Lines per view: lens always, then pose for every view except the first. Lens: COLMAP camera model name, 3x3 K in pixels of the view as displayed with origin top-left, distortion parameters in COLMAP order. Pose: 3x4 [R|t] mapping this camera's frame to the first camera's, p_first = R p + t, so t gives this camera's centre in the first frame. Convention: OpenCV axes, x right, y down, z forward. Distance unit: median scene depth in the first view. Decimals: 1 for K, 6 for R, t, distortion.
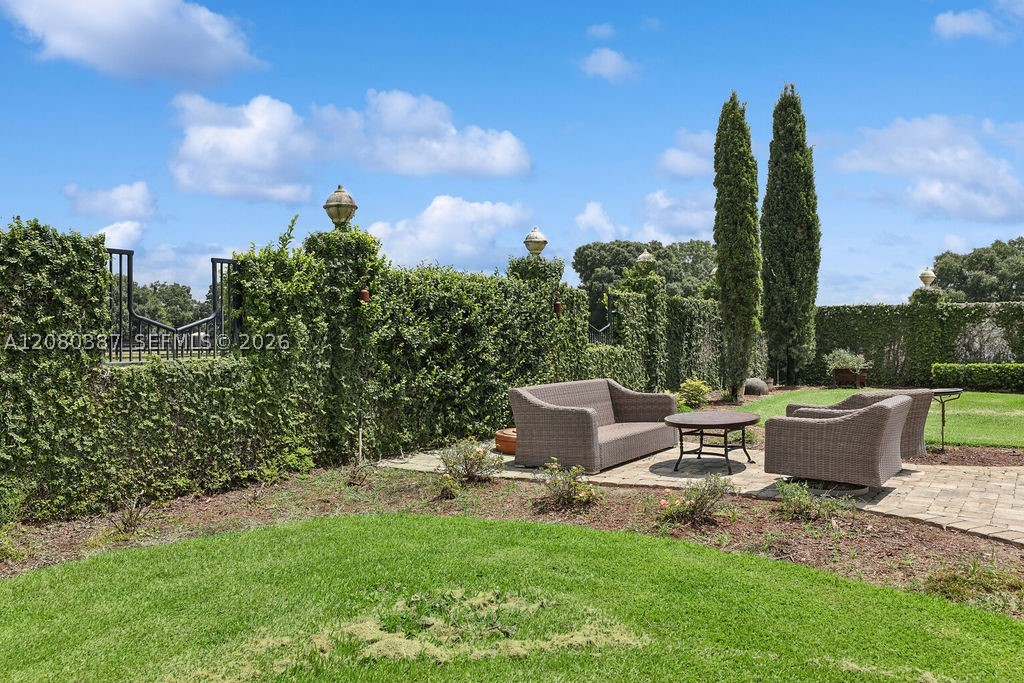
lens RADIAL K [[831.1, 0, 510.6], [0, 831.1, 339.1], [0, 0, 1]] dist [-0.054059, 0.001022]
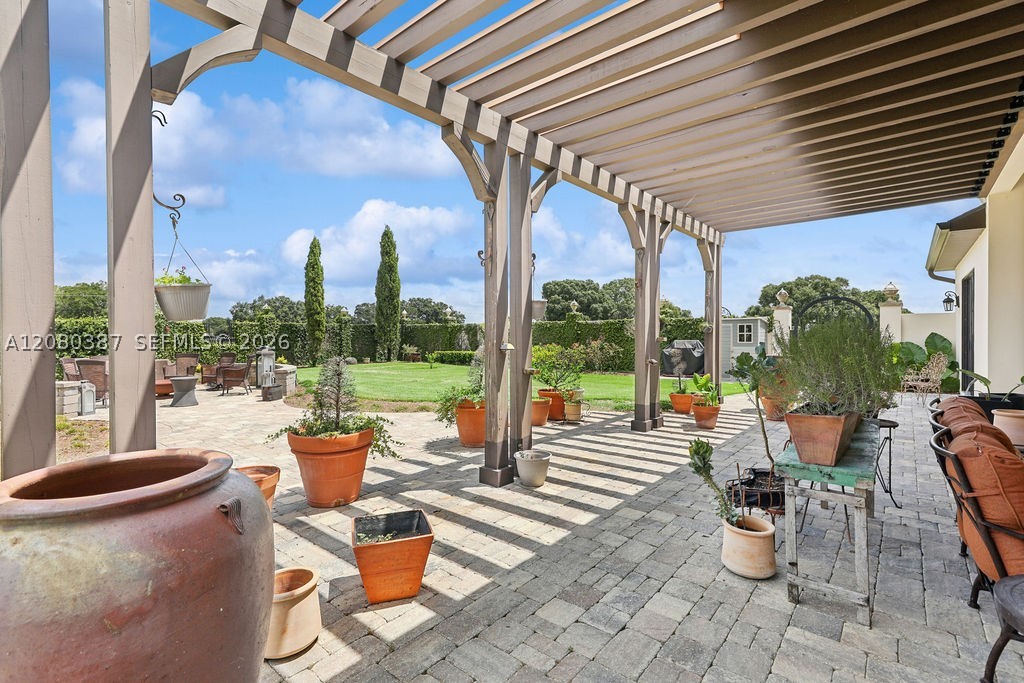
lens RADIAL K [[471.1, 0, 512.8], [0, 471.1, 344.0], [0, 0, 1]] dist [0.001616, -0.000211]
pose [[0.999798, -0.004948, 0.019493, 0.056311], [0.004660, 0.999880, 0.014784, -0.024557], [-0.019564, -0.014690, 0.999701, 0.488392]]
